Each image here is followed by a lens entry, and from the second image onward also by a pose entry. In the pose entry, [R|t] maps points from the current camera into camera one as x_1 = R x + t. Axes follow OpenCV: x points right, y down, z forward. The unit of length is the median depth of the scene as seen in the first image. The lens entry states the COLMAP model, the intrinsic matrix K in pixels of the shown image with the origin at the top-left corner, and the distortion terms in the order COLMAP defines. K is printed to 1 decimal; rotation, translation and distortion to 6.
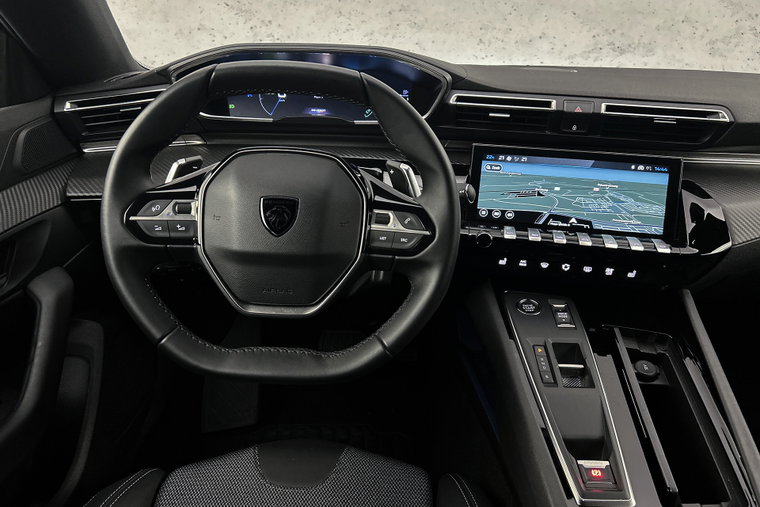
lens RADIAL K [[581.7, 0, 382.1], [0, 581.7, 257.7], [0, 0, 1]] dist [0.046195, -0.065790]
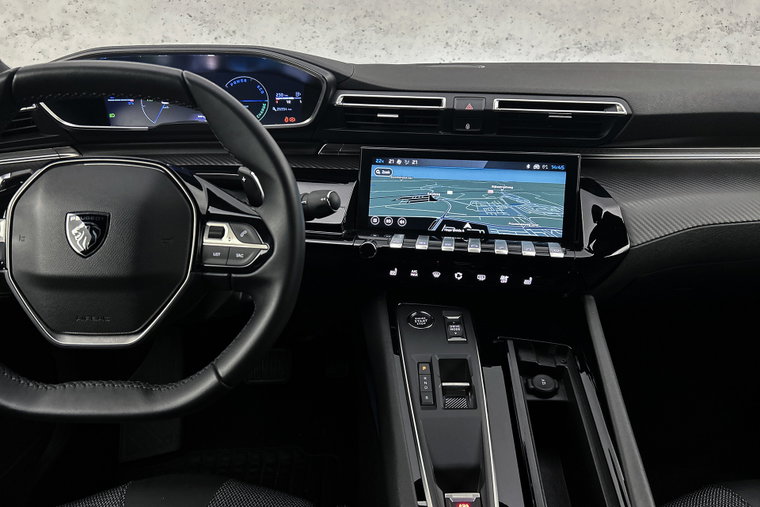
lens RADIAL K [[581.7, 0, 381.6], [0, 581.7, 257.6], [0, 0, 1]] dist [0.046195, -0.065790]
pose [[0.999318, -0.035173, 0.011242, 0.178123], [0.035306, 0.999306, -0.011834, -0.006493], [-0.010818, 0.012223, 0.999867, 0.072700]]
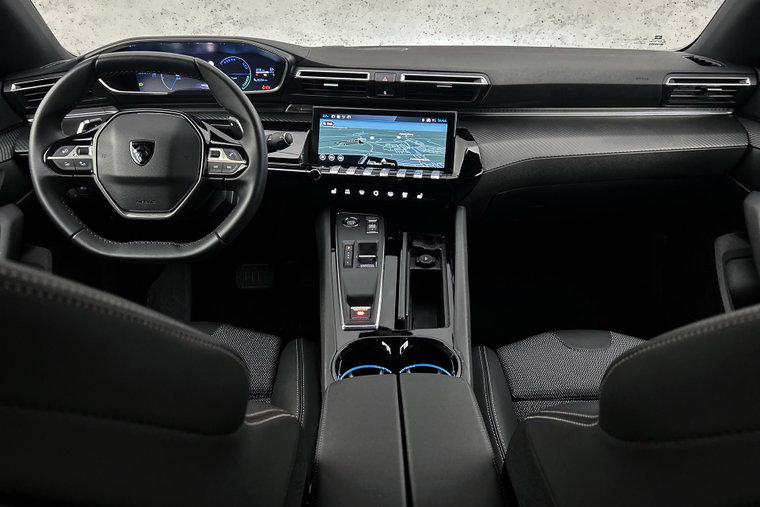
lens RADIAL K [[581.7, 0, 380.9], [0, 581.7, 266.4], [0, 0, 1]] dist [0.046195, -0.065790]
pose [[0.999410, -0.033191, 0.008775, 0.301541], [0.032722, 0.998258, 0.049091, 0.121686], [-0.010390, -0.048775, 0.998756, -0.404175]]
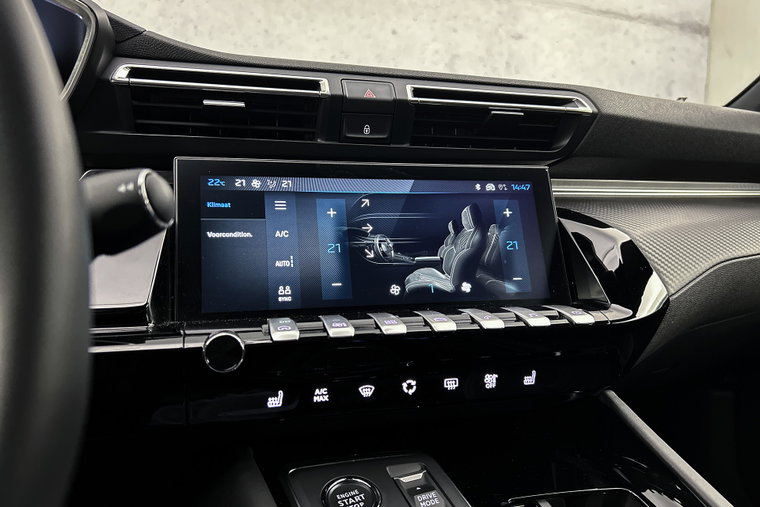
lens RADIAL K [[581.7, 0, 385.1], [0, 581.7, 256.6], [0, 0, 1]] dist [0.046195, -0.065790]
pose [[0.896604, -0.075778, 0.436302, 0.099482], [0.179961, 0.962576, -0.202638, 0.006586], [-0.404619, 0.260203, 0.876686, 0.560615]]
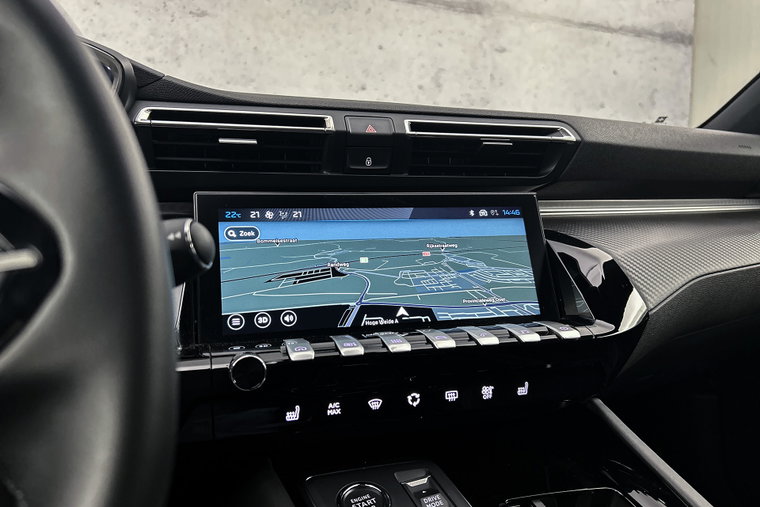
lens RADIAL K [[581.7, 0, 382.0], [0, 581.7, 259.8], [0, 0, 1]] dist [0.046195, -0.065790]
pose [[0.889191, -0.085262, 0.449523, 0.068870], [0.198519, 0.957082, -0.211152, 0.001217], [-0.412226, 0.276993, 0.867954, 0.523337]]
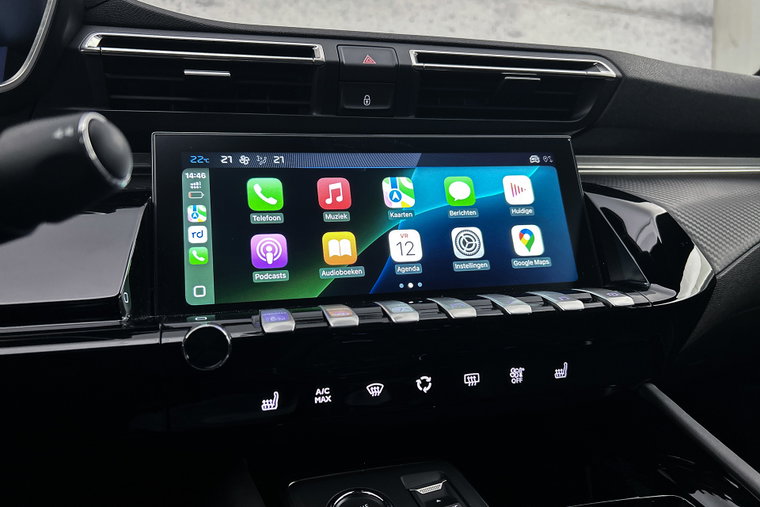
lens RADIAL K [[581.7, 0, 377.7], [0, 581.7, 255.0], [0, 0, 1]] dist [0.046195, -0.065790]
pose [[0.902099, -0.096065, 0.420701, 0.120726], [0.203330, 0.954525, -0.218034, 0.012050], [-0.380624, 0.282230, 0.880609, 0.616912]]
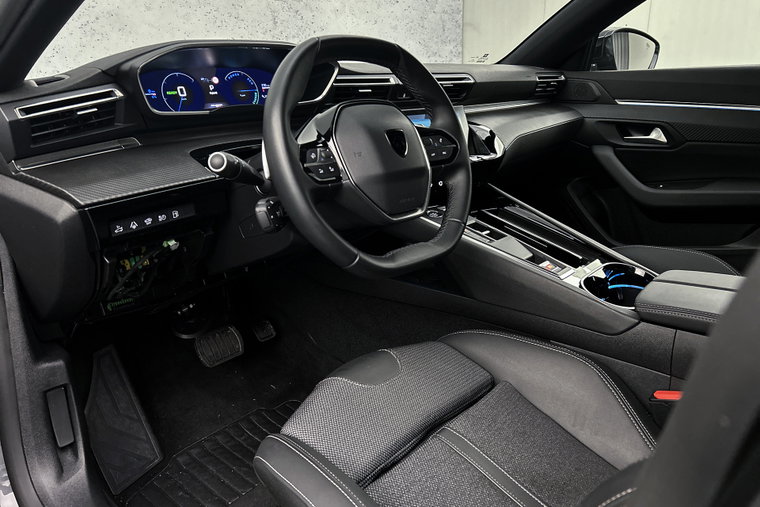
lens RADIAL K [[581.7, 0, 371.7], [0, 581.7, 254.0], [0, 0, 1]] dist [0.046195, -0.065790]
pose [[0.682073, -0.258617, 0.684027, -0.851320], [0.313793, 0.948392, 0.045672, 0.063936], [-0.660538, 0.183491, 0.728025, 0.065671]]
